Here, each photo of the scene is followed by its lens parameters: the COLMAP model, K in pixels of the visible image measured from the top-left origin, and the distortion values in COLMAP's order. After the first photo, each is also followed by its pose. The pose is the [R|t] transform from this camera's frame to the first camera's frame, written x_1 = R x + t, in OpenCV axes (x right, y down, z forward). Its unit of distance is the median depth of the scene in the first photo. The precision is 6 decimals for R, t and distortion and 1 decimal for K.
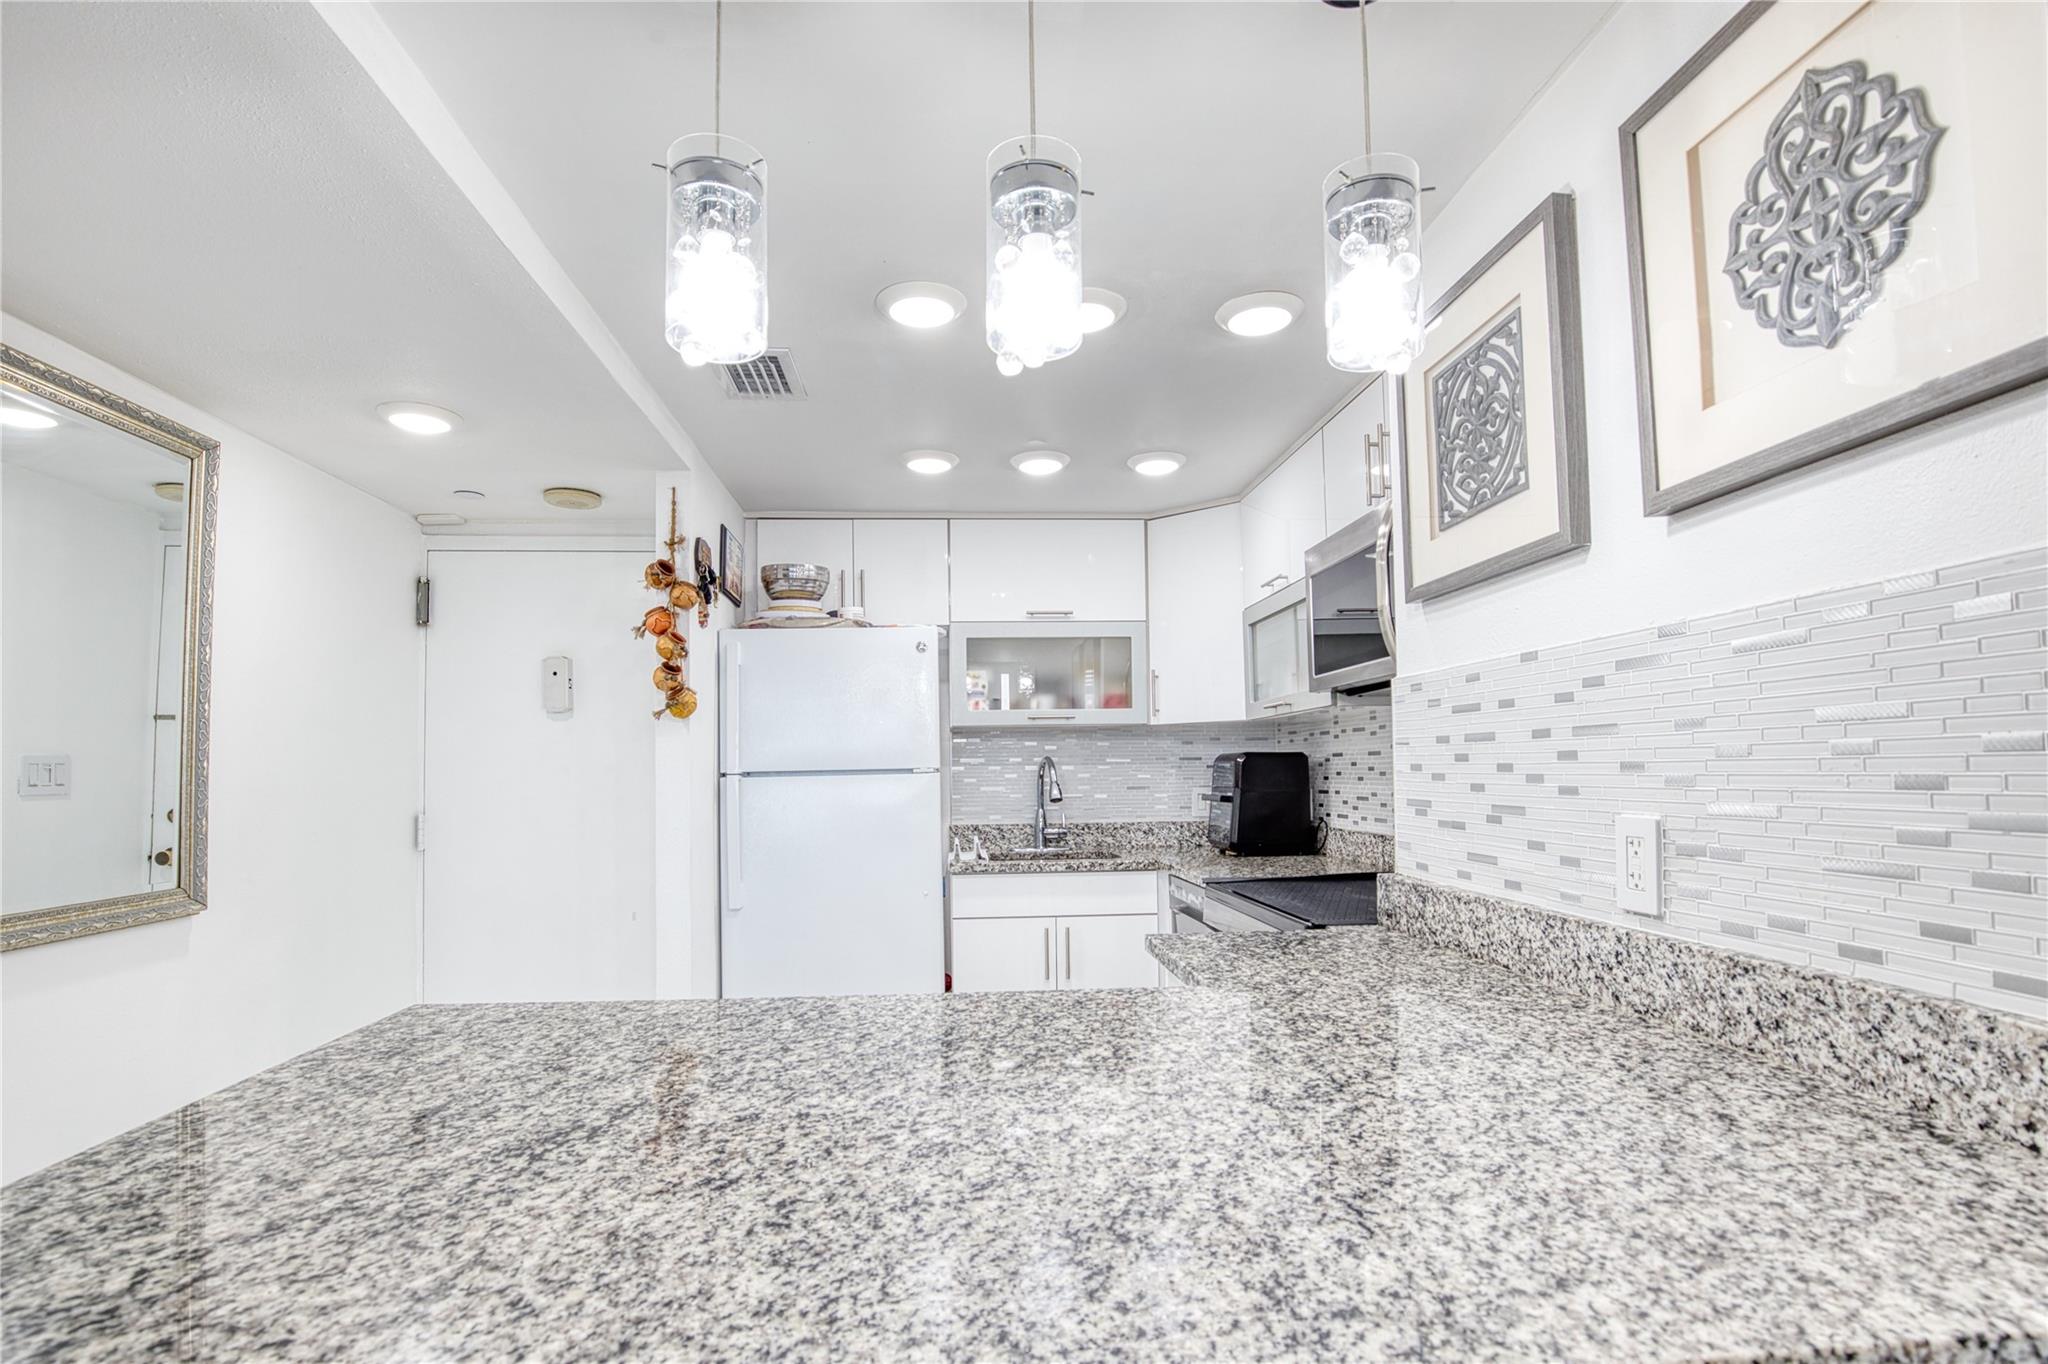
lens RADIAL K [[1000.8, 0, 1024.1], [0, 1000.8, 737.4], [0, 0, 1]] dist [-0.026146, 0.000832]
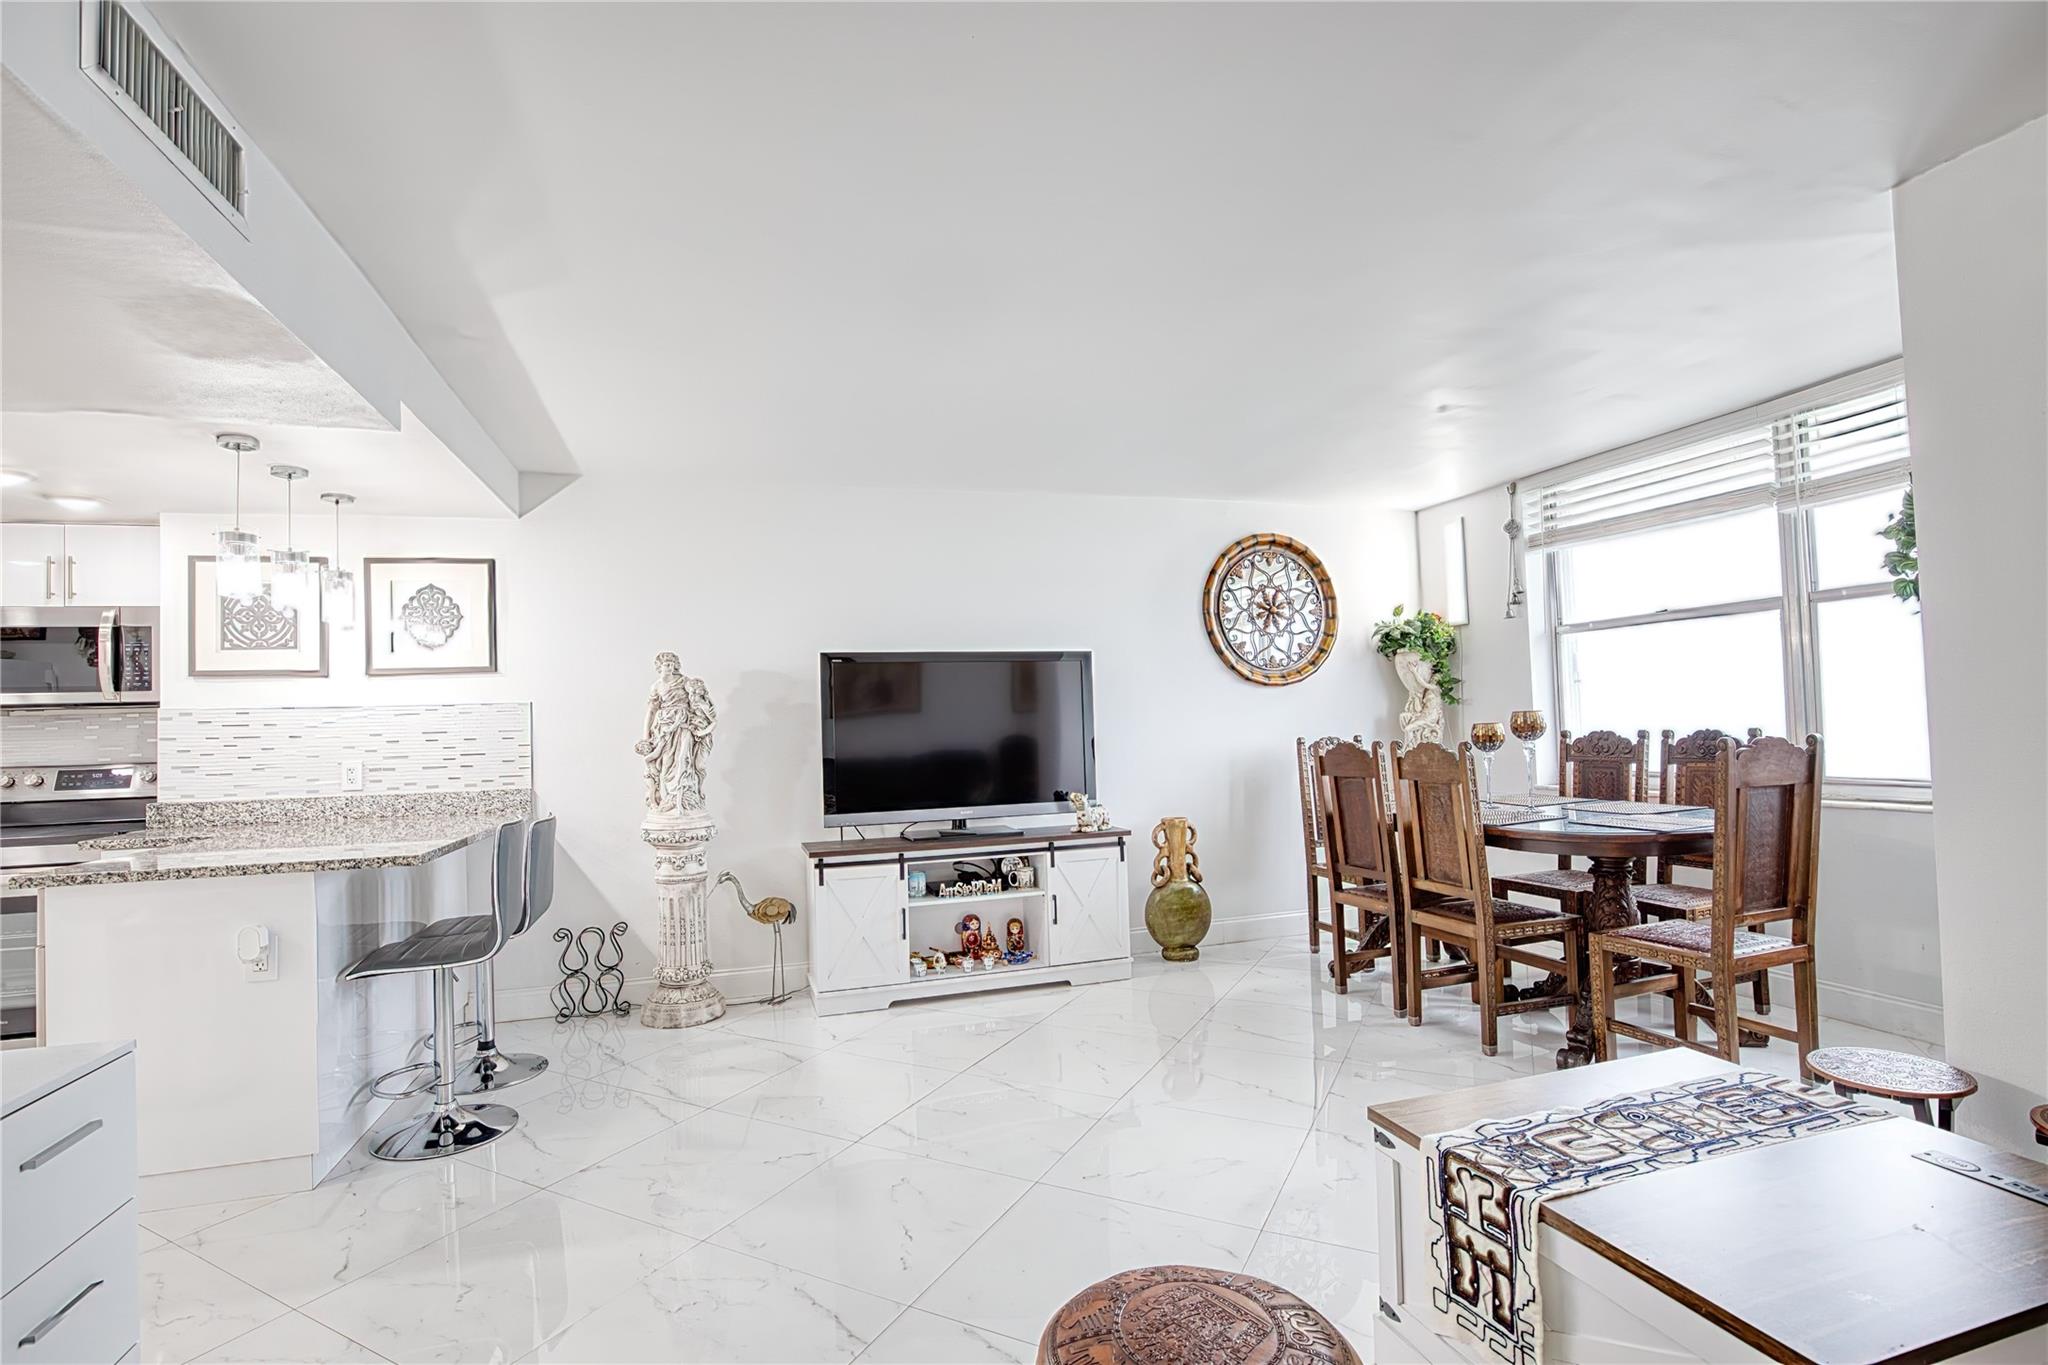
lens RADIAL K [[939.2, 0, 1019.9], [0, 939.2, 696.0], [0, 0, 1]] dist [-0.034920, 0.007232]
pose [[-0.212533, 0.048303, 0.975959, -2.142327], [-0.000312, 0.998774, -0.049500, 0.009454], [-0.977154, -0.010825, -0.212258, -0.393603]]
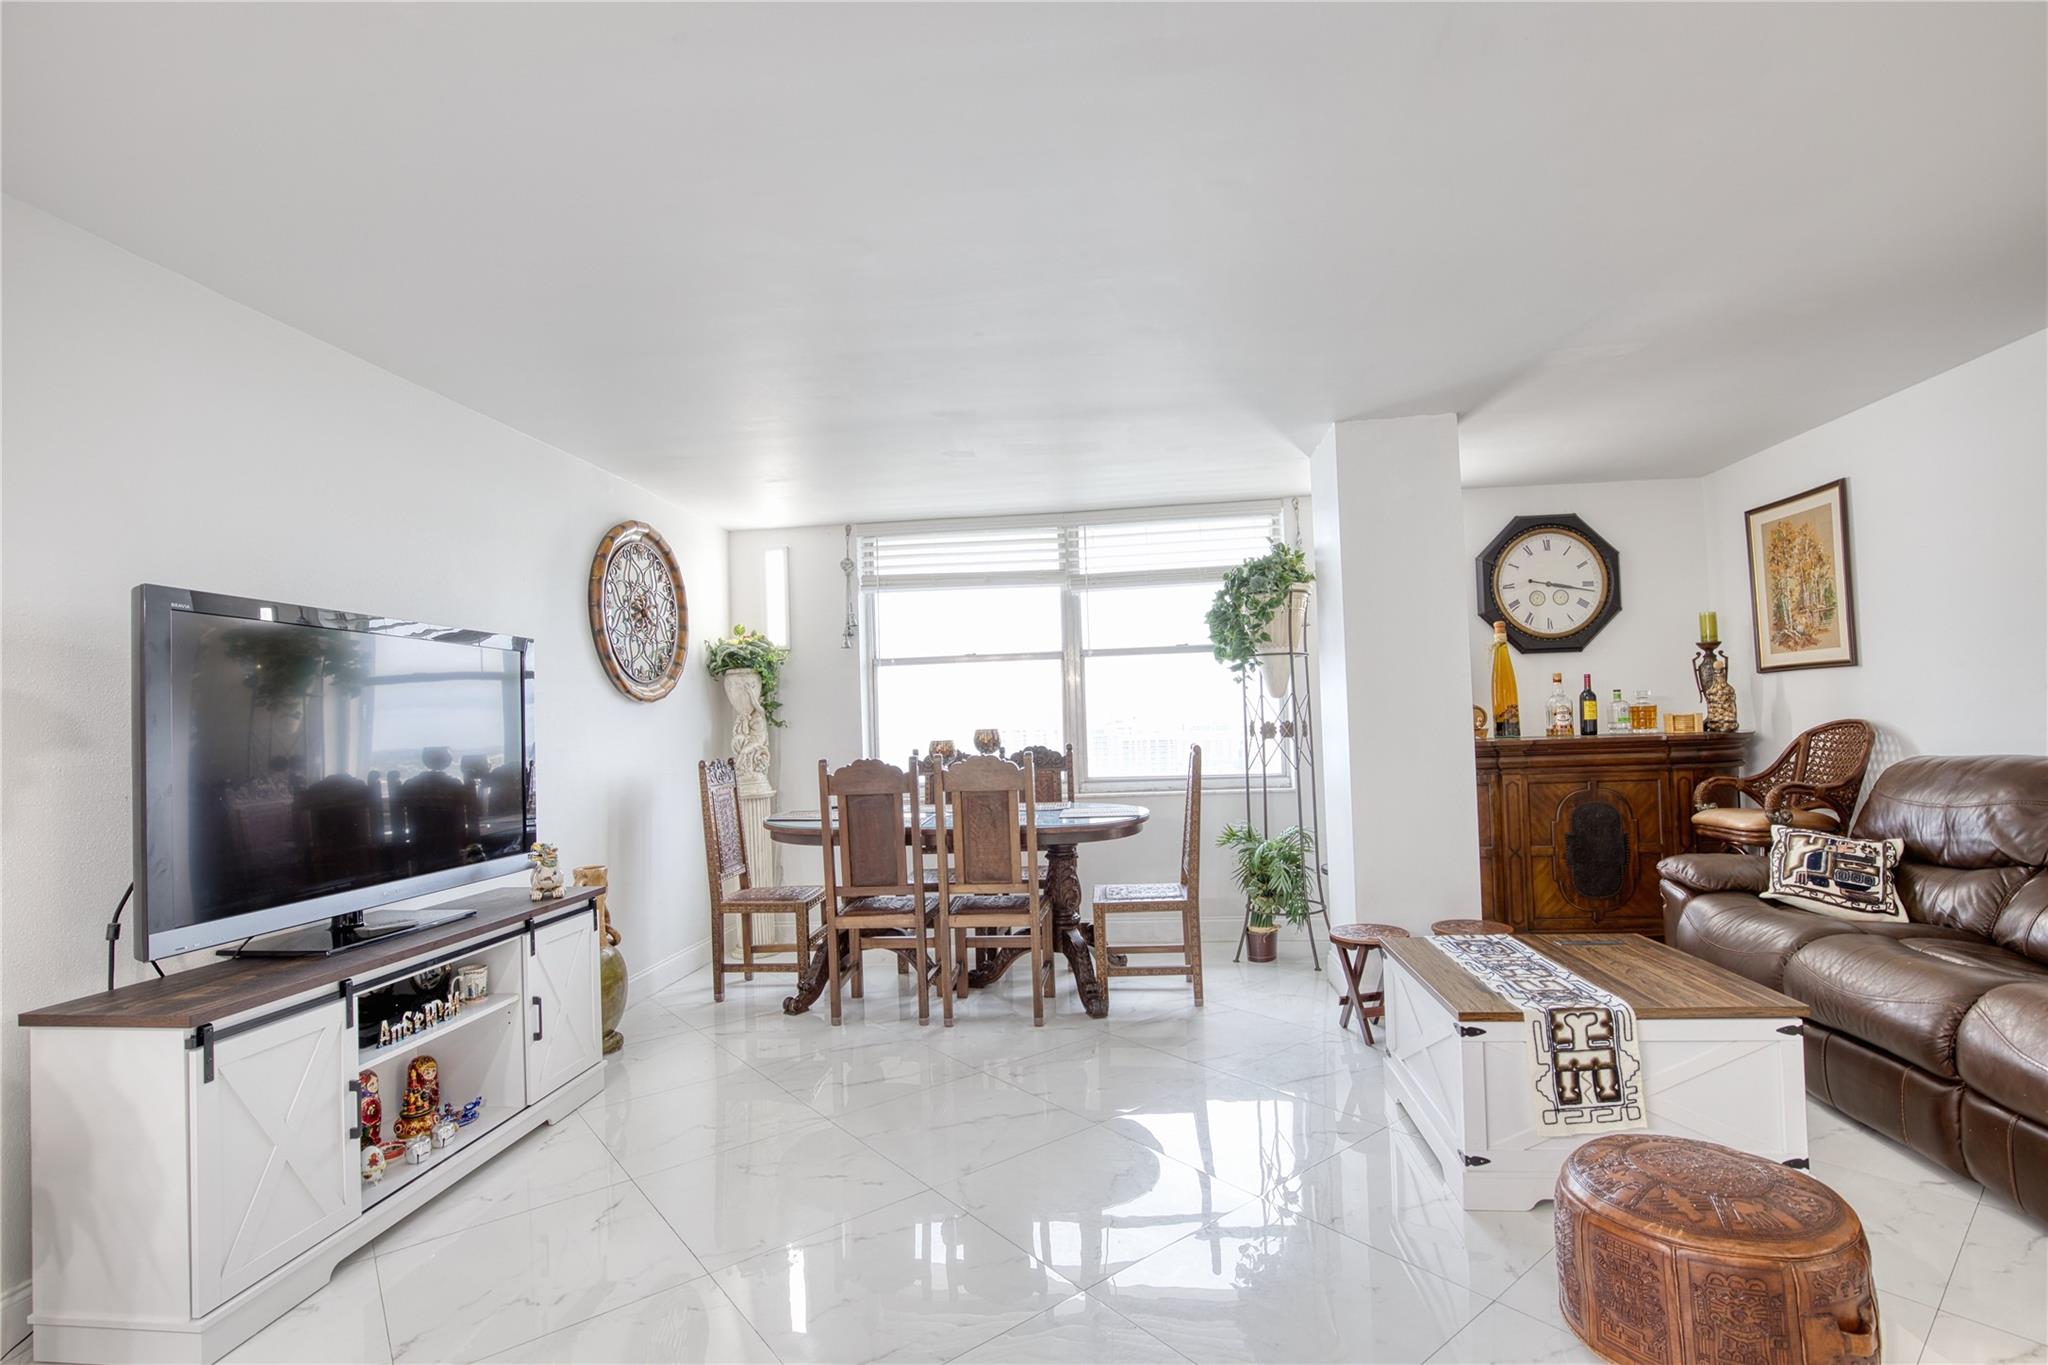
lens RADIAL K [[939.2, 0, 1019.9], [0, 939.2, 696.0], [0, 0, 1]] dist [-0.034920, 0.007232]
pose [[-0.977518, 0.049849, 0.204877, -0.885492], [0.036322, 0.996937, -0.069267, 0.026601], [-0.207702, -0.060268, -0.976334, 0.471149]]
